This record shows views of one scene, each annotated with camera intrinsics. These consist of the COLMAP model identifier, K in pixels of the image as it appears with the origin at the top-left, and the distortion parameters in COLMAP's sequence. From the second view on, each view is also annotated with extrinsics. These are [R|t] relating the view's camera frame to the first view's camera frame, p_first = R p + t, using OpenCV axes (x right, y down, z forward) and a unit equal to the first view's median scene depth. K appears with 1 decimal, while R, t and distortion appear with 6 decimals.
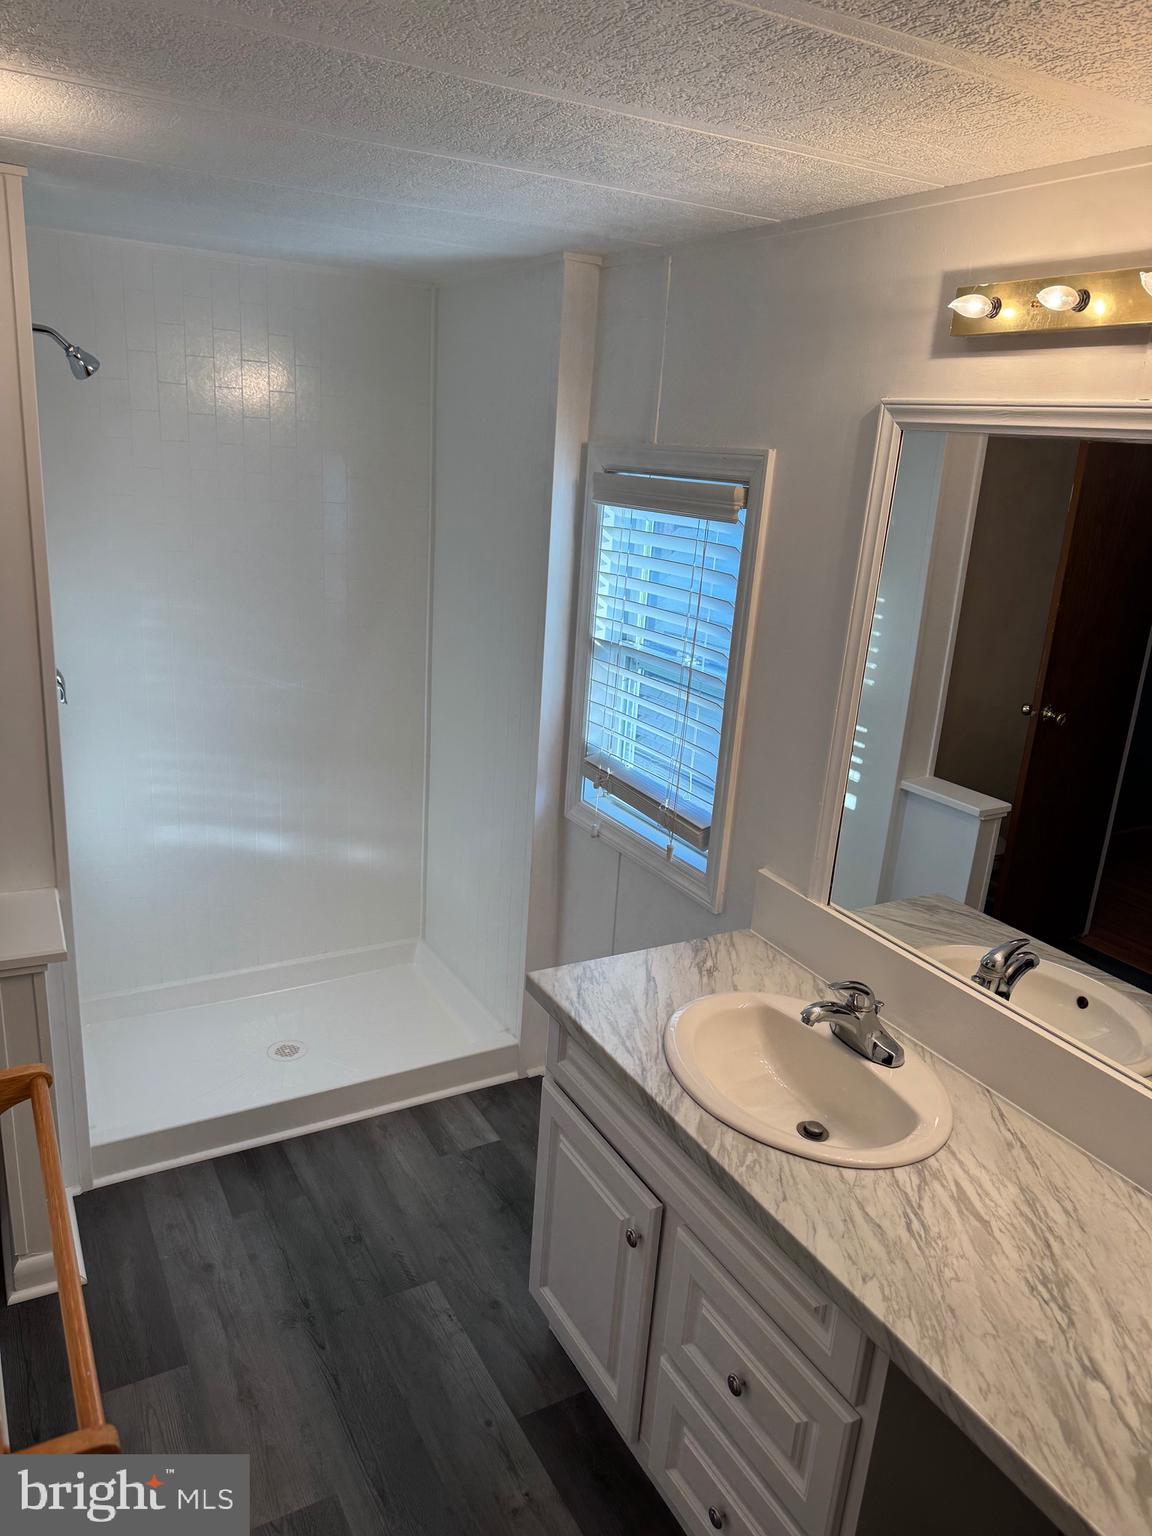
lens RADIAL K [[1083.3, 0, 574.2], [0, 1083.3, 769.7], [0, 0, 1]] dist [-0.007712, -0.015316]
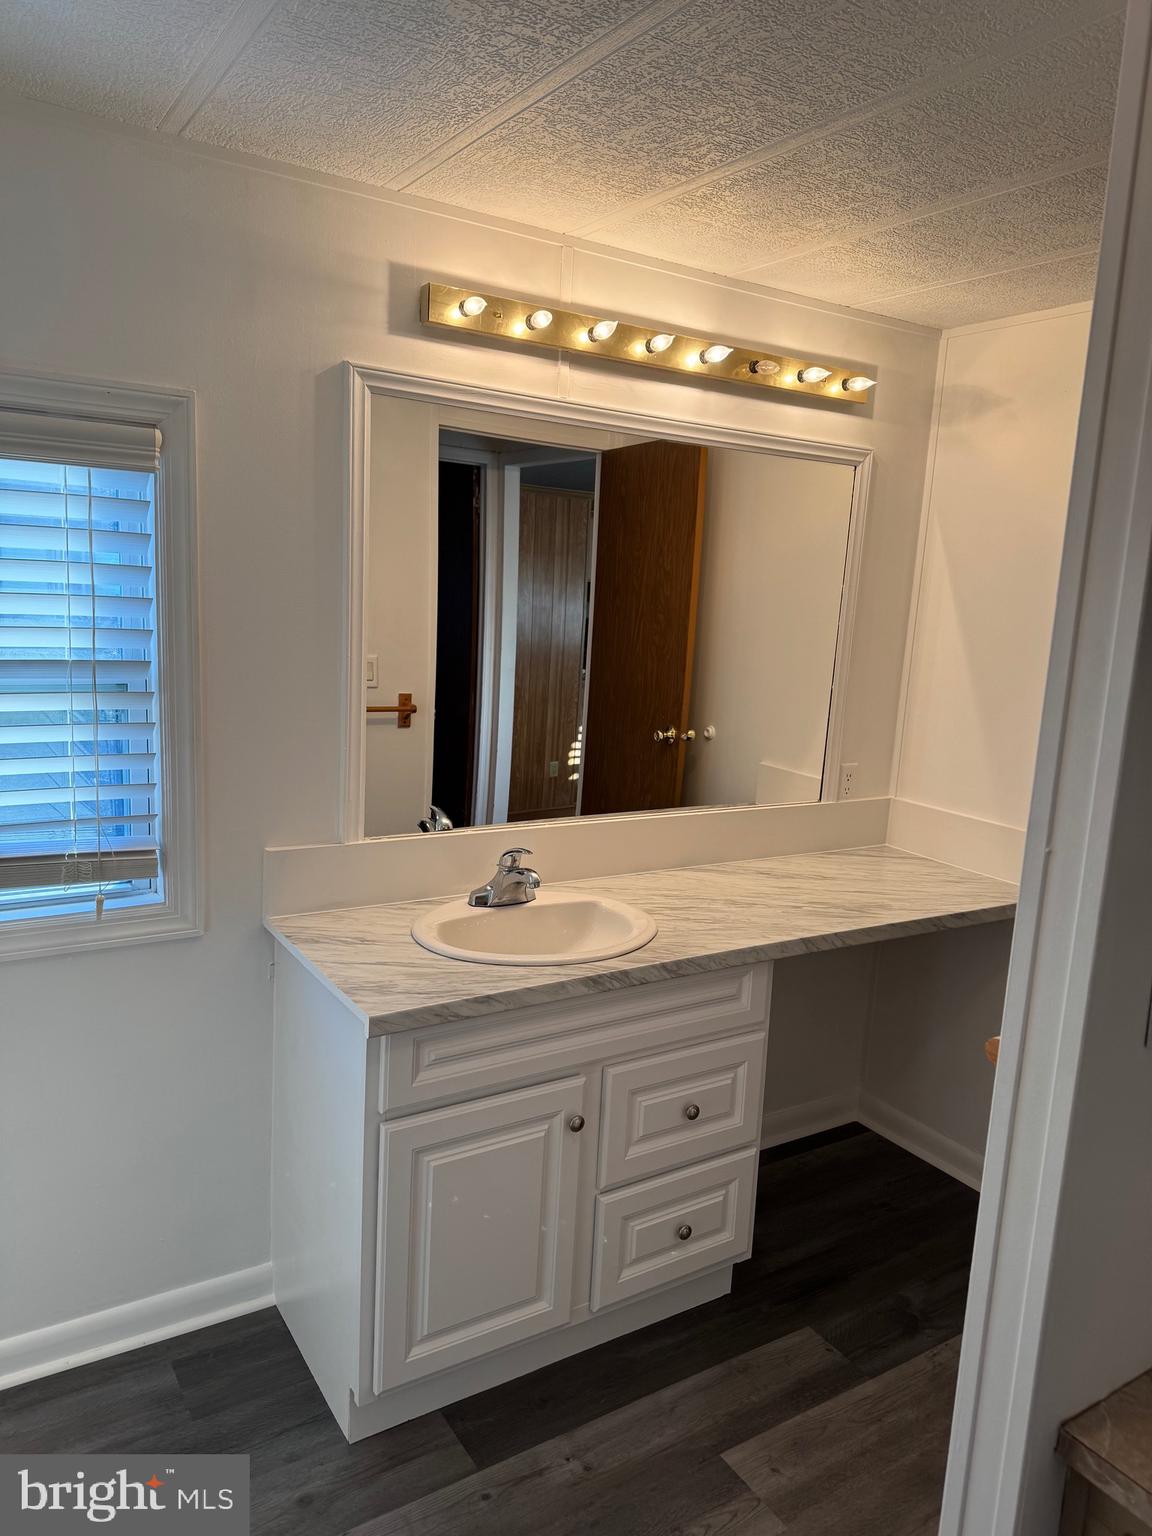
lens RADIAL K [[1083.3, 0, 574.5], [0, 1083.3, 765.9], [0, 0, 1]] dist [-0.007712, -0.015316]
pose [[-0.056085, -0.244838, 0.967941, -0.898144], [0.237917, 0.938262, 0.251116, -0.181829], [-0.969665, 0.244374, 0.005629, 0.884039]]
